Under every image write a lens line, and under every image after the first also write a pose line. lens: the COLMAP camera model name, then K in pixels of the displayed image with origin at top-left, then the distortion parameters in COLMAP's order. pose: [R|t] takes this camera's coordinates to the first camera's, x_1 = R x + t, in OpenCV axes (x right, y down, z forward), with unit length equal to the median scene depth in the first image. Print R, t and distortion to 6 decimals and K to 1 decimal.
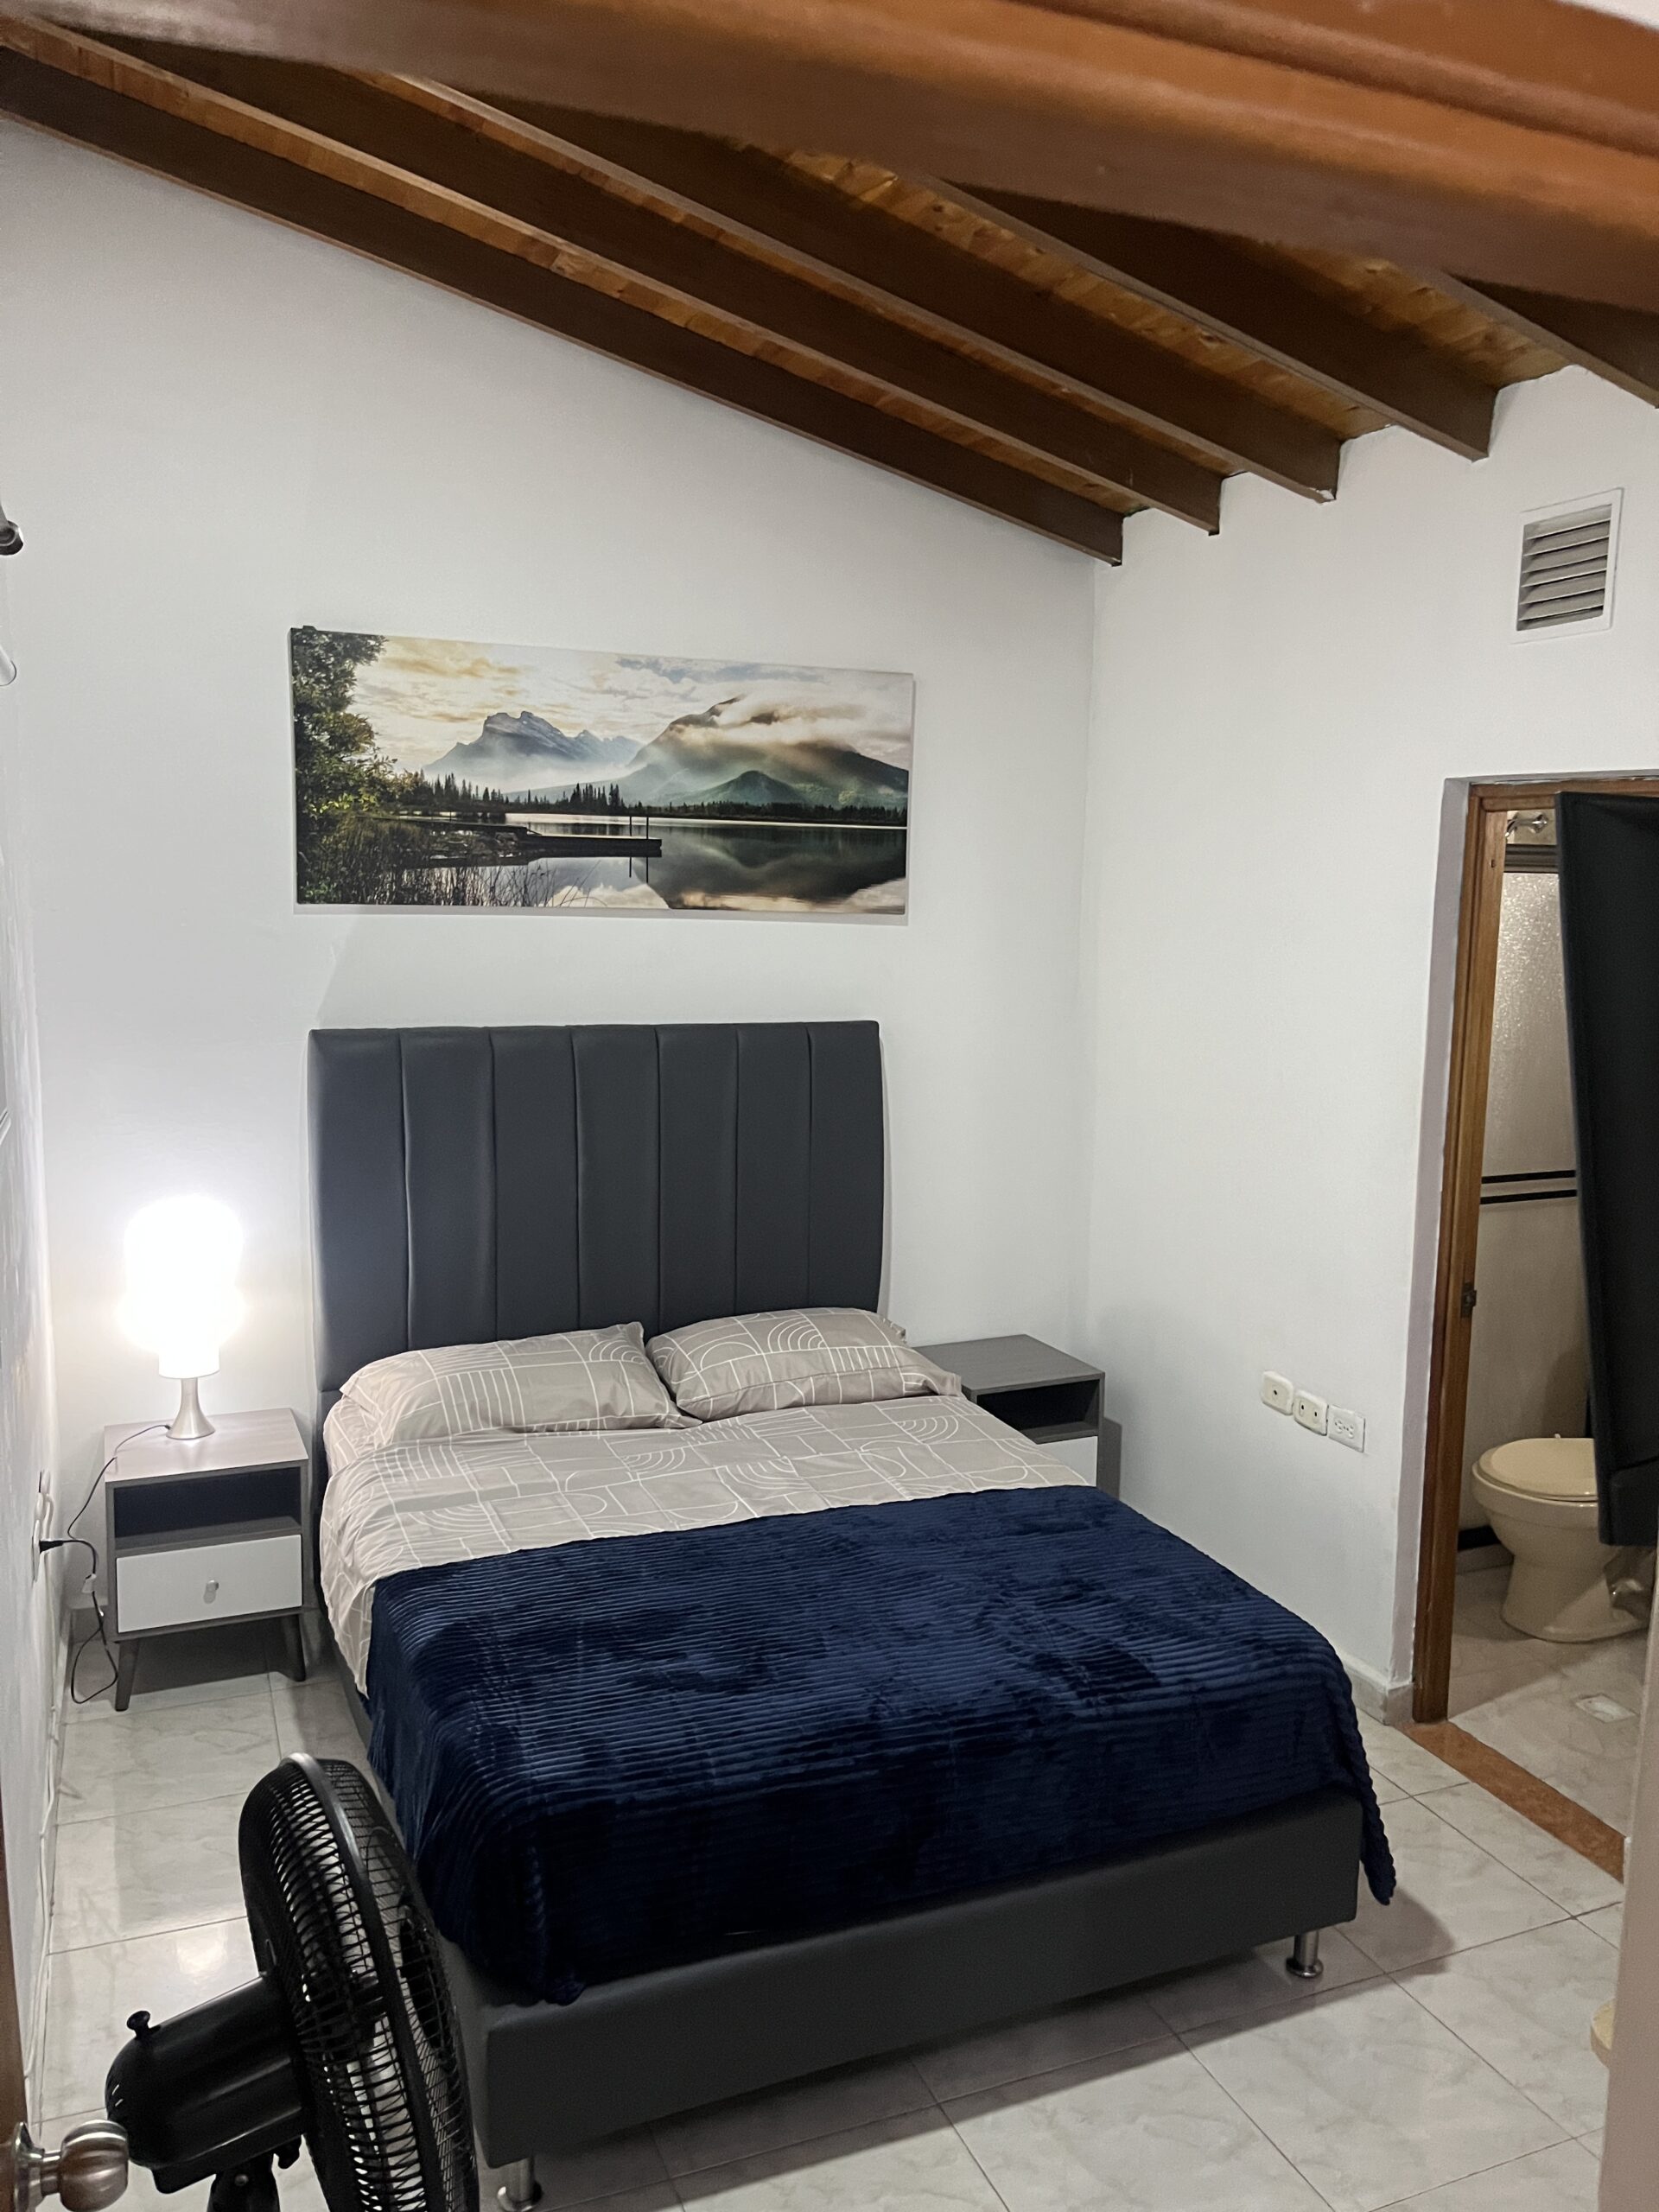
lens RADIAL K [[1691.2, 0, 824.4], [0, 1691.2, 1092.6], [0, 0, 1]] dist [0.016426, -0.006639]
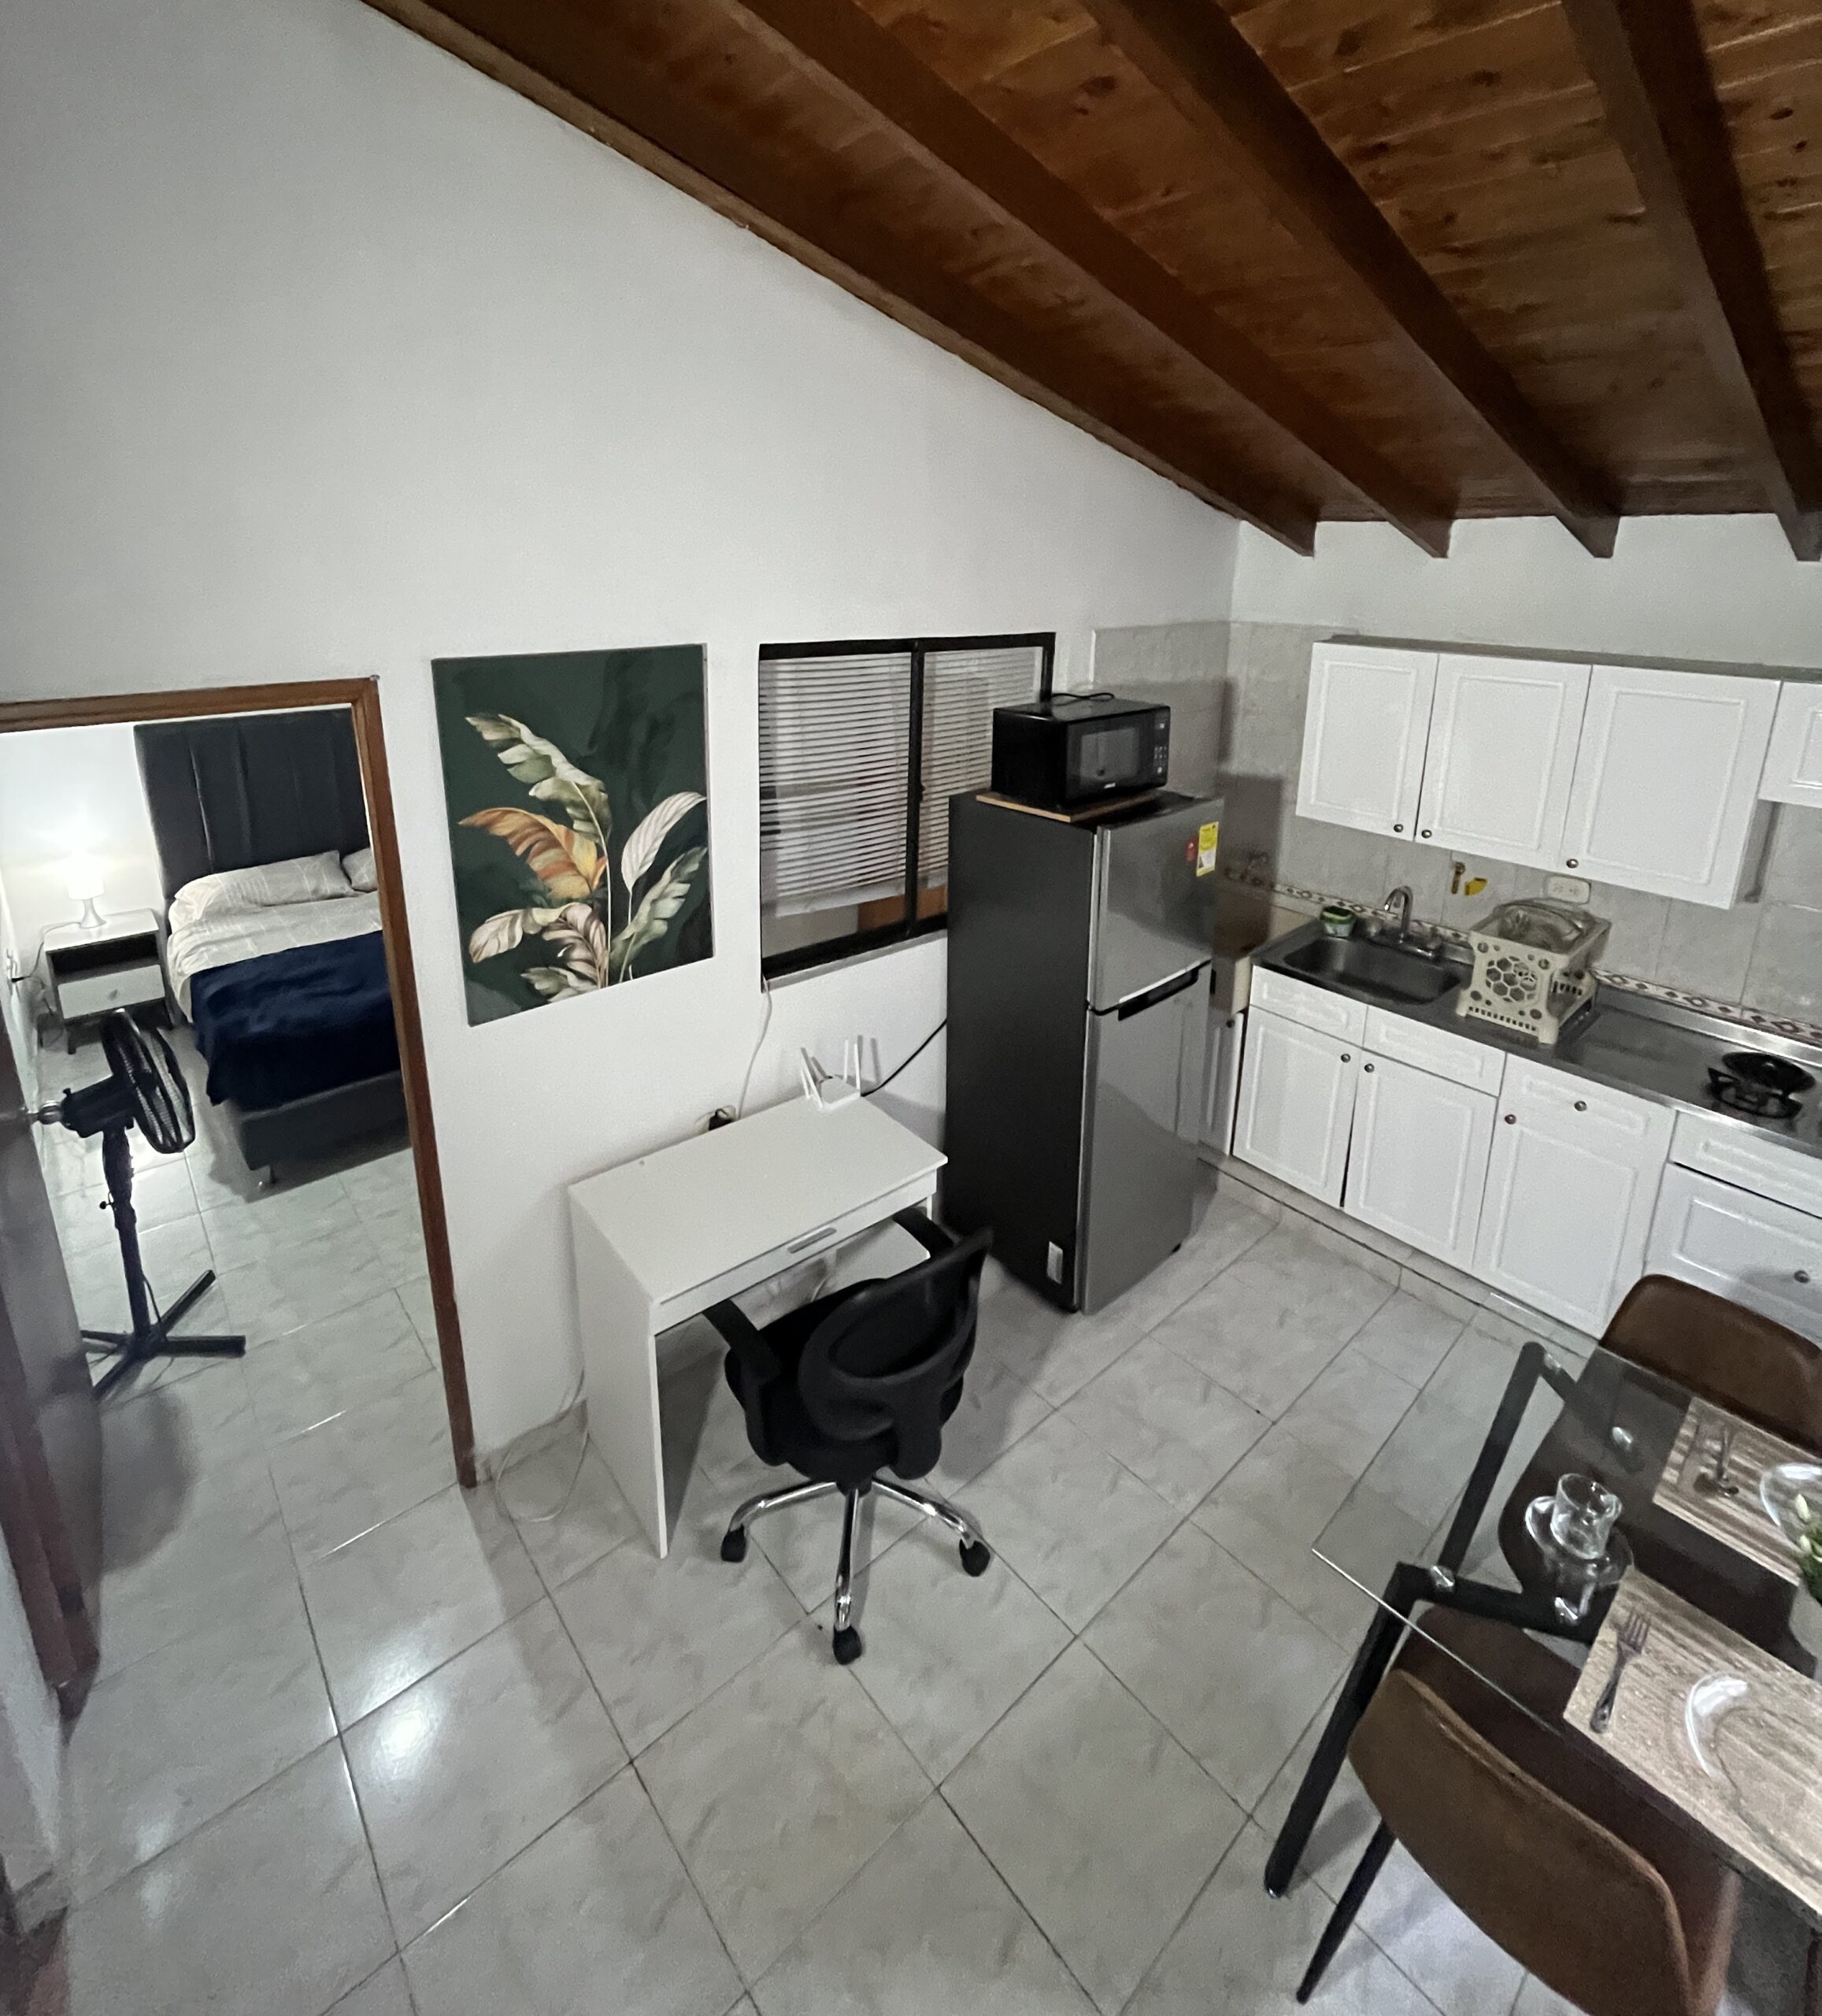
lens RADIAL K [[970.7, 0, 913.8], [0, 970.7, 795.2], [0, 0, 1]] dist [-0.005801, 0.000834]
pose [[0.941599, -0.080222, 0.327041, 0.221647], [0.038716, 0.990558, 0.131513, -0.081700], [-0.334503, -0.111171, 0.935814, -0.477044]]
